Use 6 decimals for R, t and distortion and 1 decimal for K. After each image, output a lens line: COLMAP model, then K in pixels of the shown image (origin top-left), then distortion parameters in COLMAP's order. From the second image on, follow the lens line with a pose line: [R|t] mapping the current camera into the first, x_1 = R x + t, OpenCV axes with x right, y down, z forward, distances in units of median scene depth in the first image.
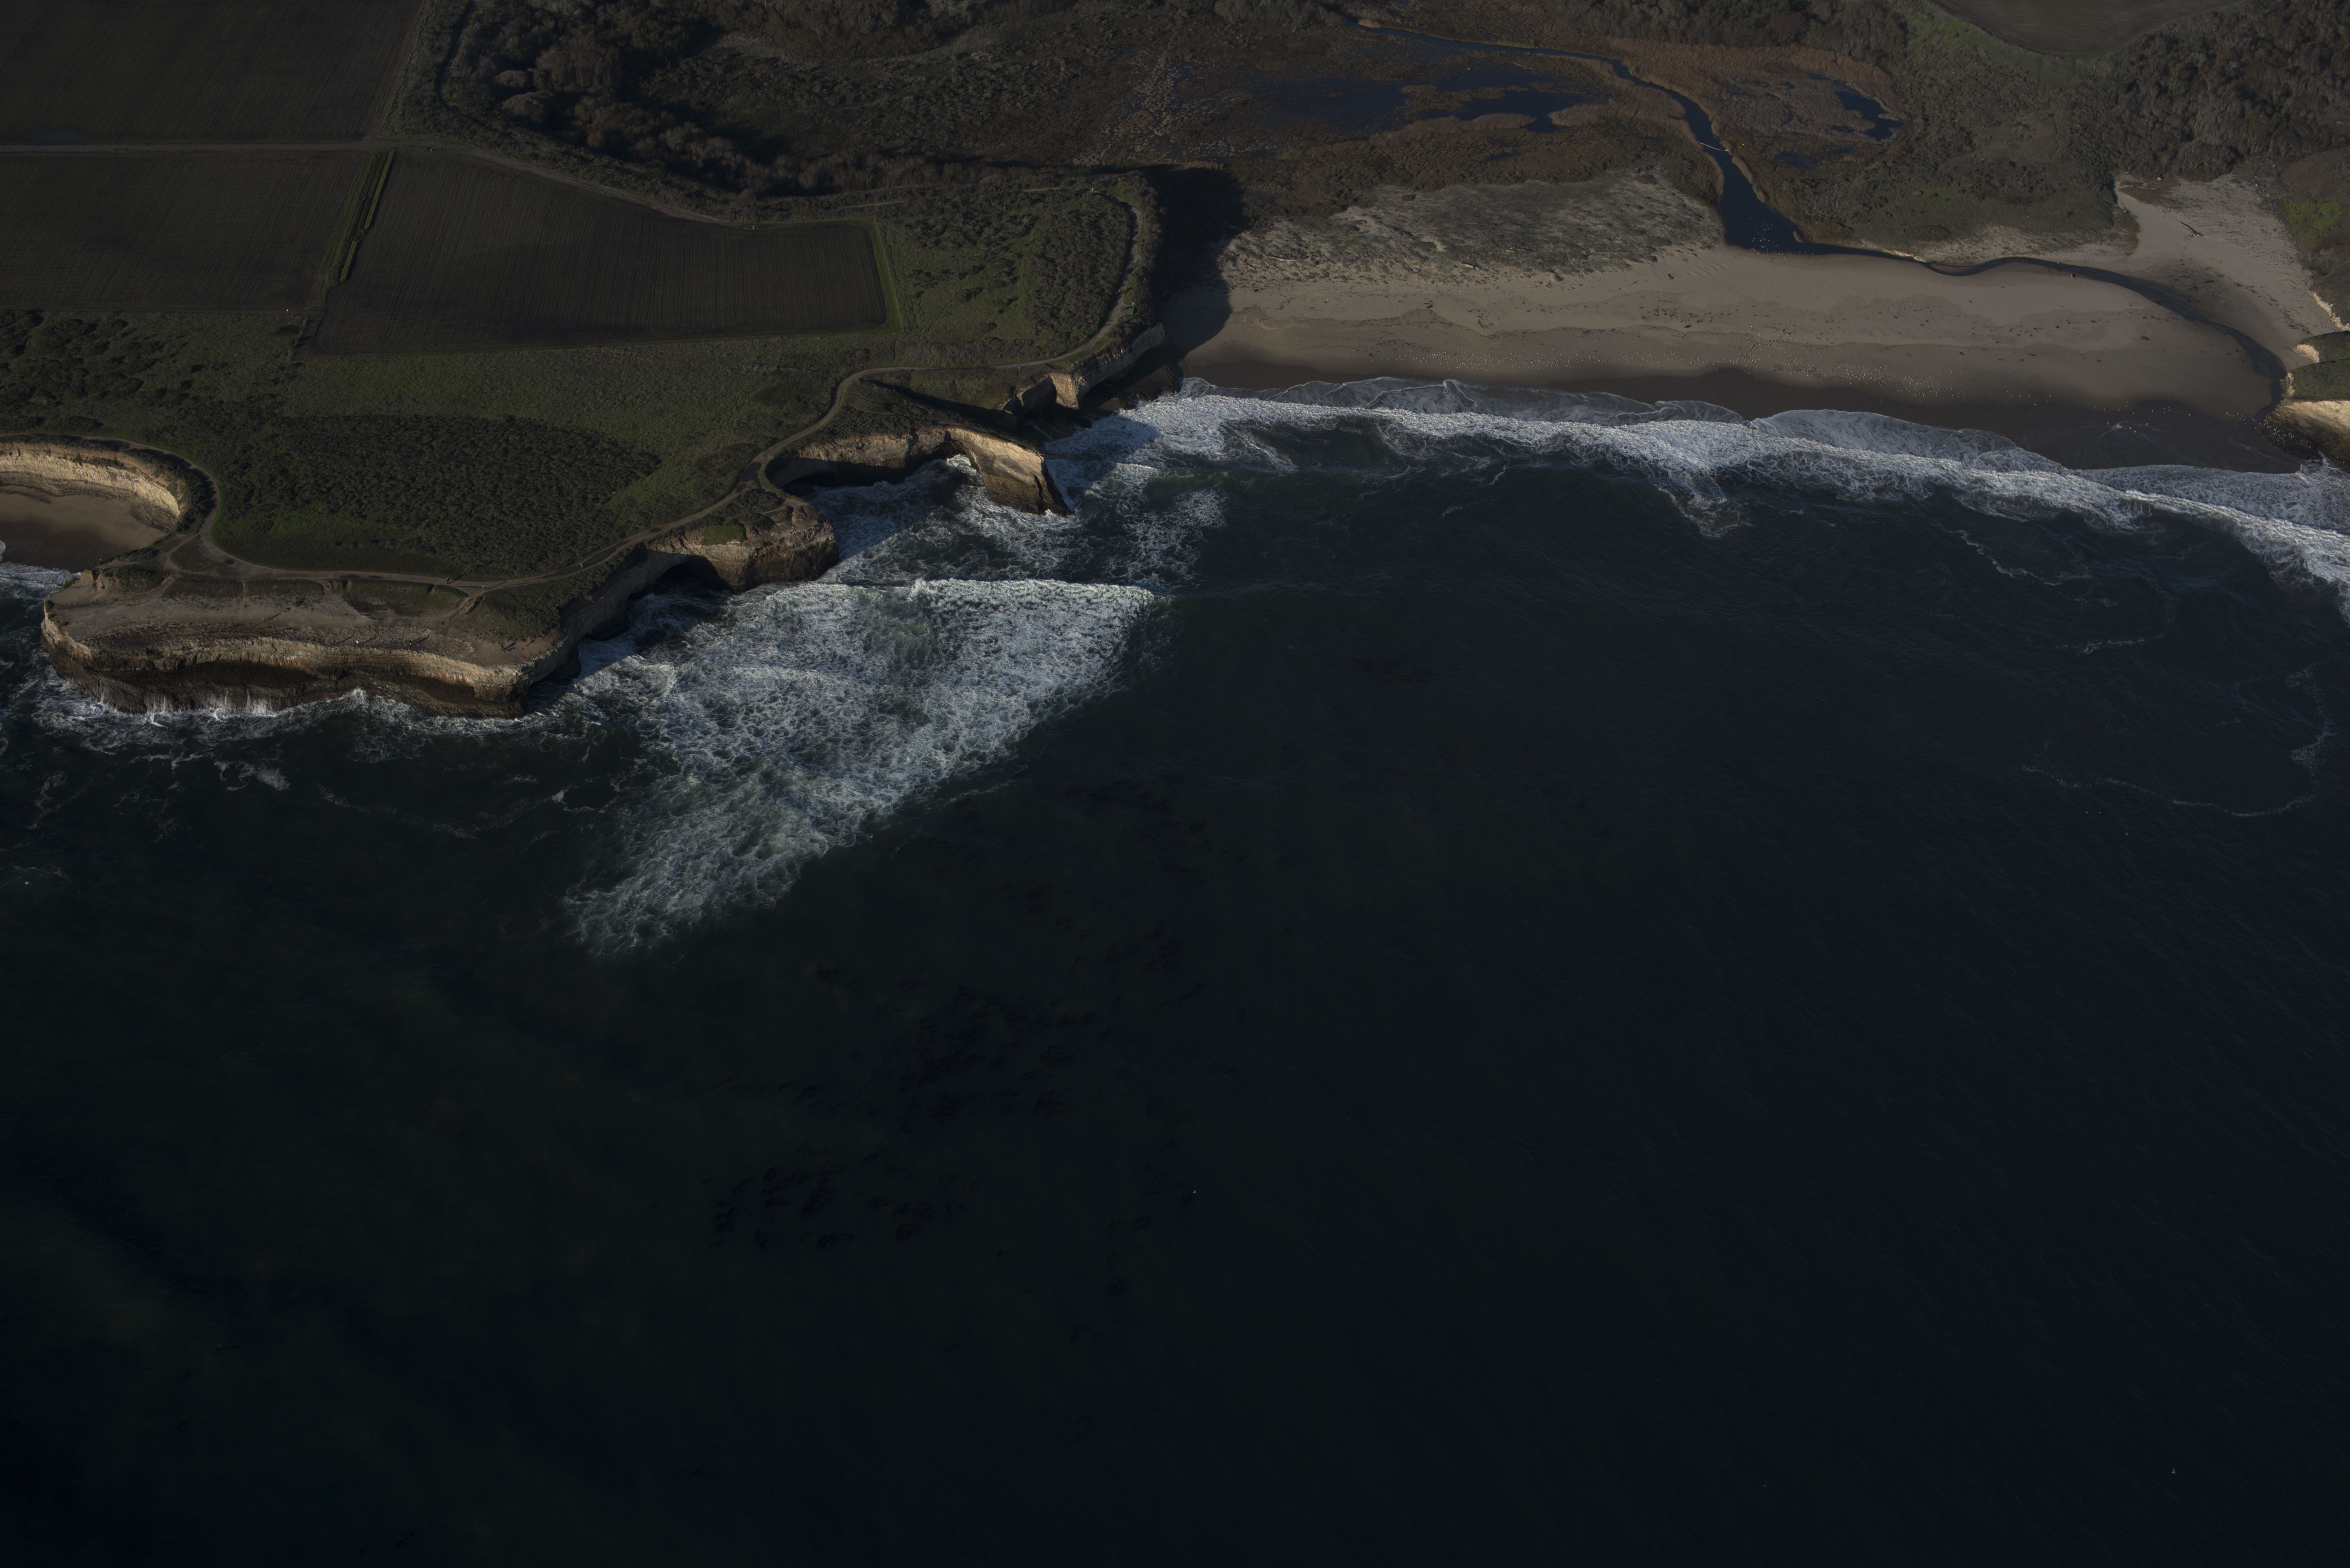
lens RADIAL K [[2667.7, 0, 1175.0], [0, 2667.7, 784.0], [0, 0, 1]] dist [-0.125459, 0.137906]
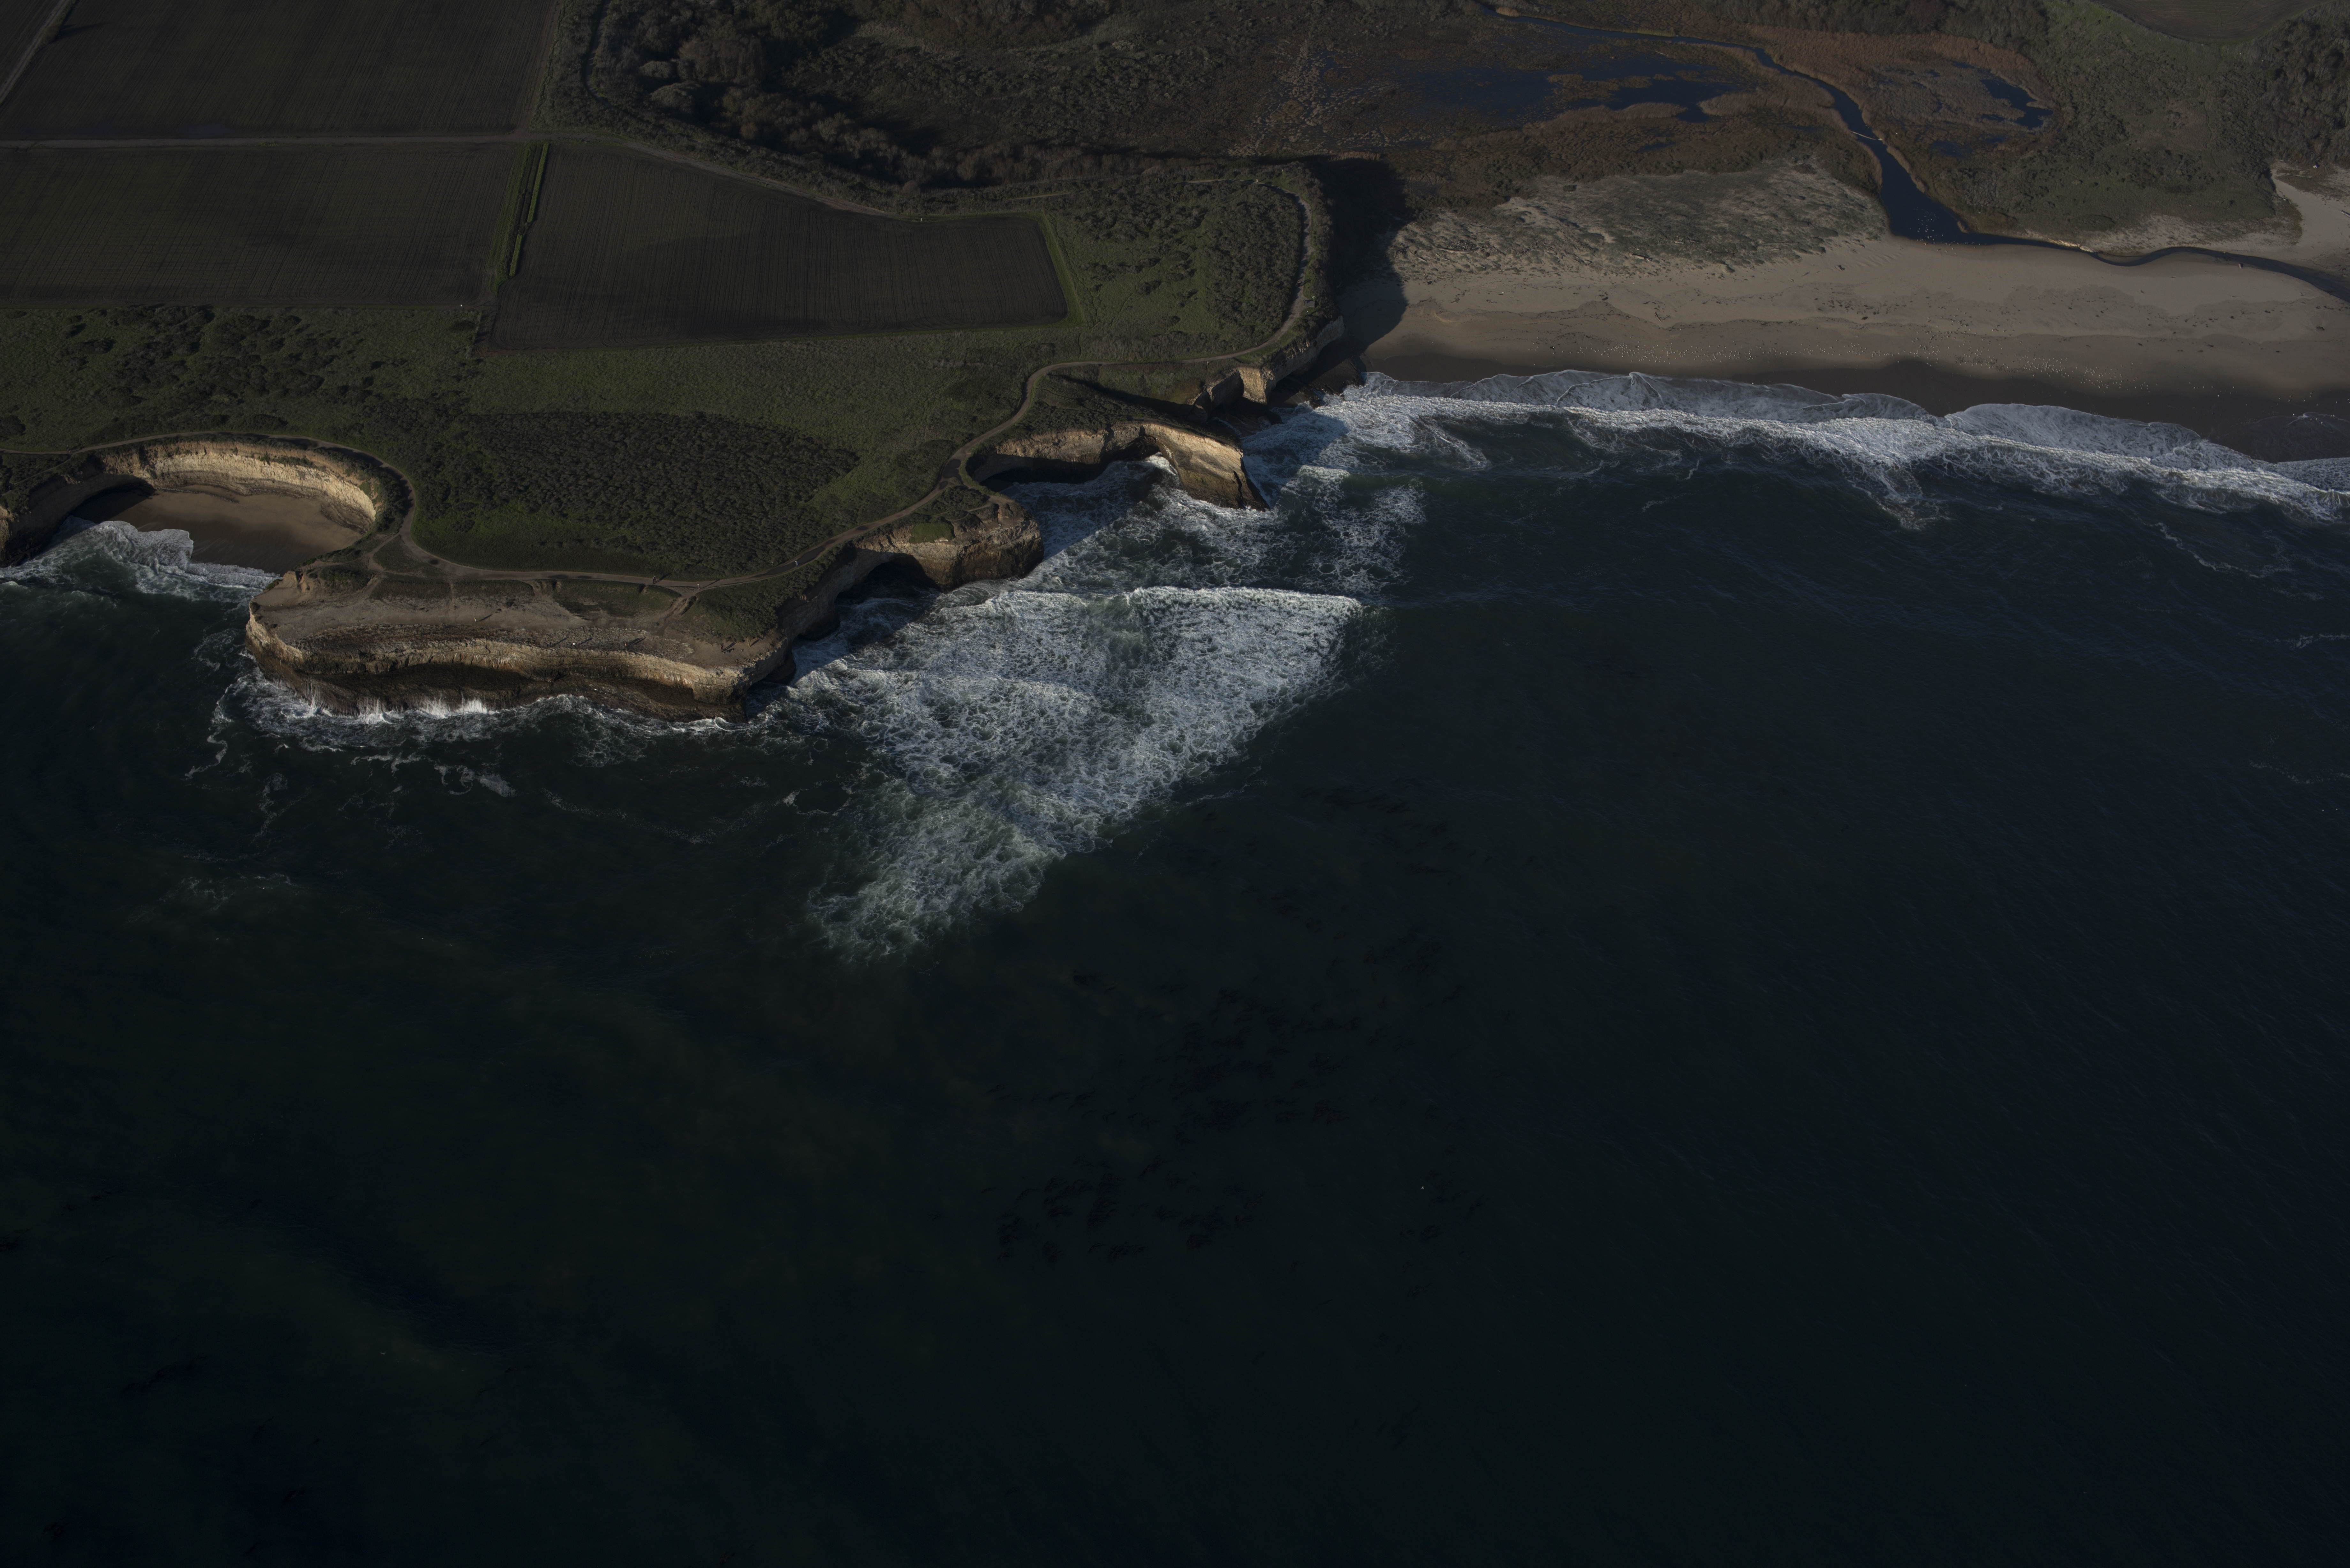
lens RADIAL K [[2667.7, 0, 1175.0], [0, 2667.7, 784.0], [0, 0, 1]] dist [-0.125459, 0.137906]
pose [[0.999990, -0.004308, -0.001290, -0.065070], [0.004315, 0.999972, 0.006171, -0.004952], [0.001263, -0.006177, 0.999980, 0.006559]]
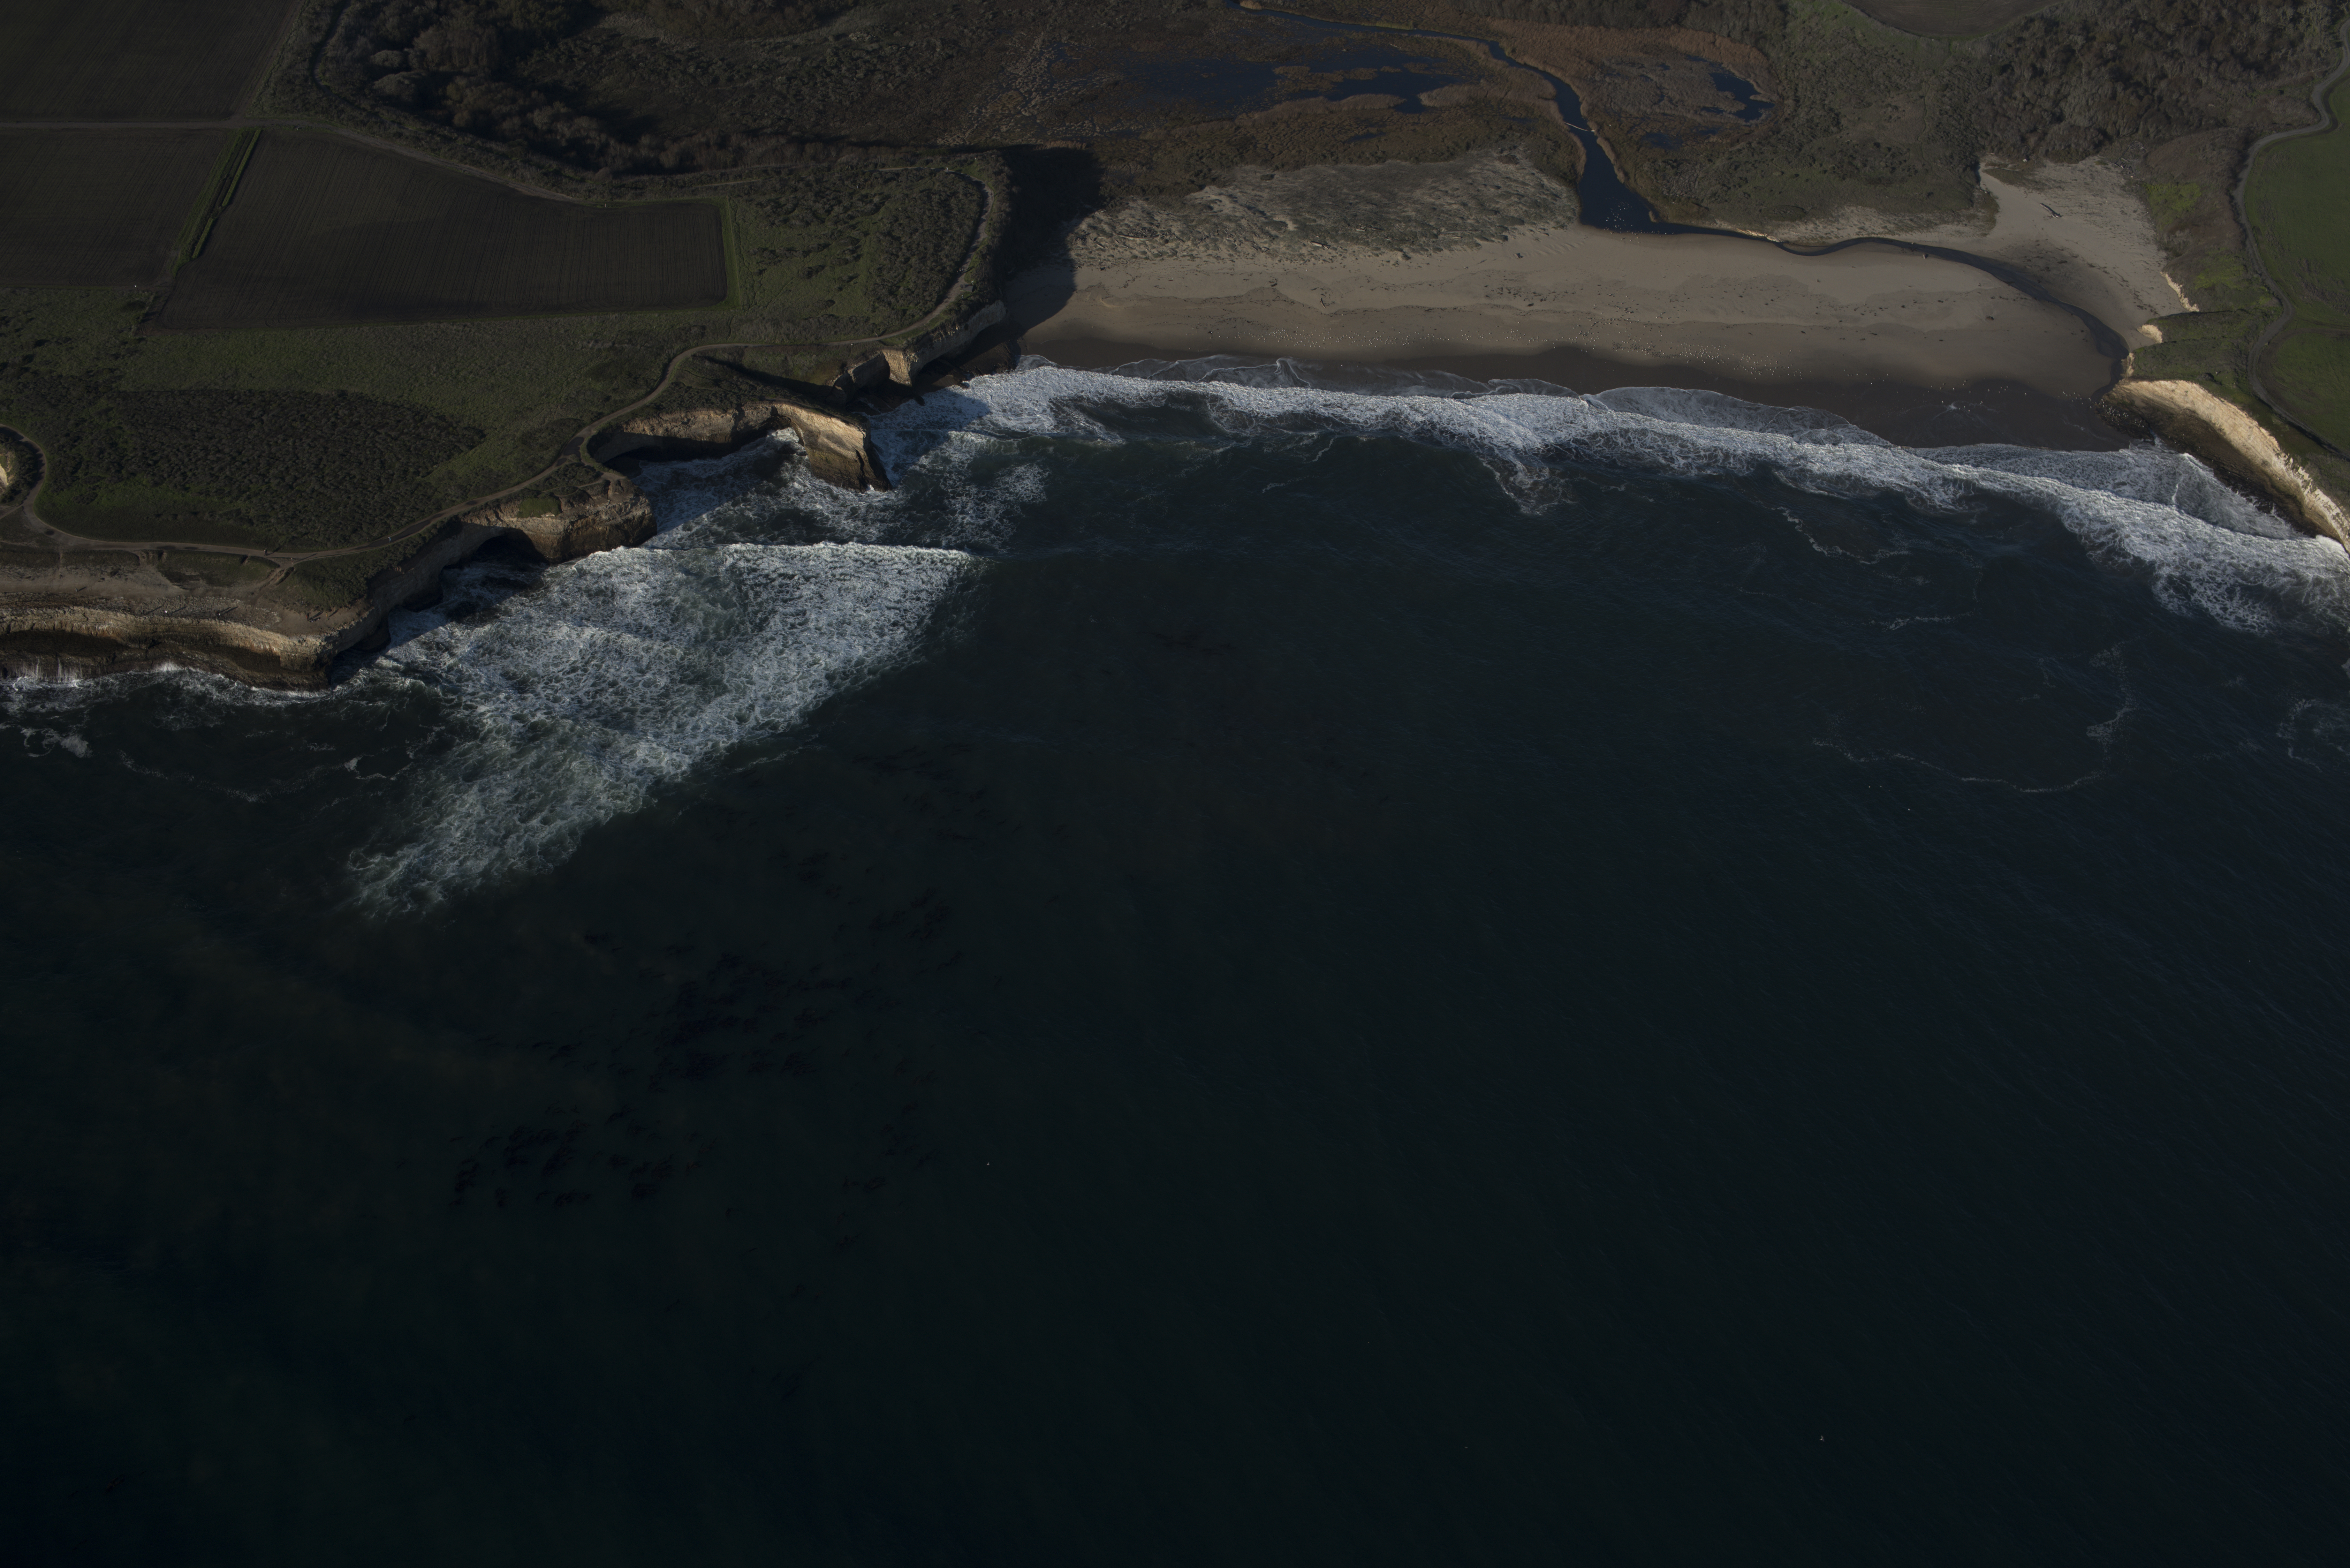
lens RADIAL K [[2667.7, 0, 1175.0], [0, 2667.7, 784.0], [0, 0, 1]] dist [-0.125459, 0.137906]
pose [[0.999976, 0.004666, -0.005216, 0.065093], [-0.004643, 0.999979, 0.004561, 0.004772], [0.005237, -0.004536, 0.999976, -0.006929]]
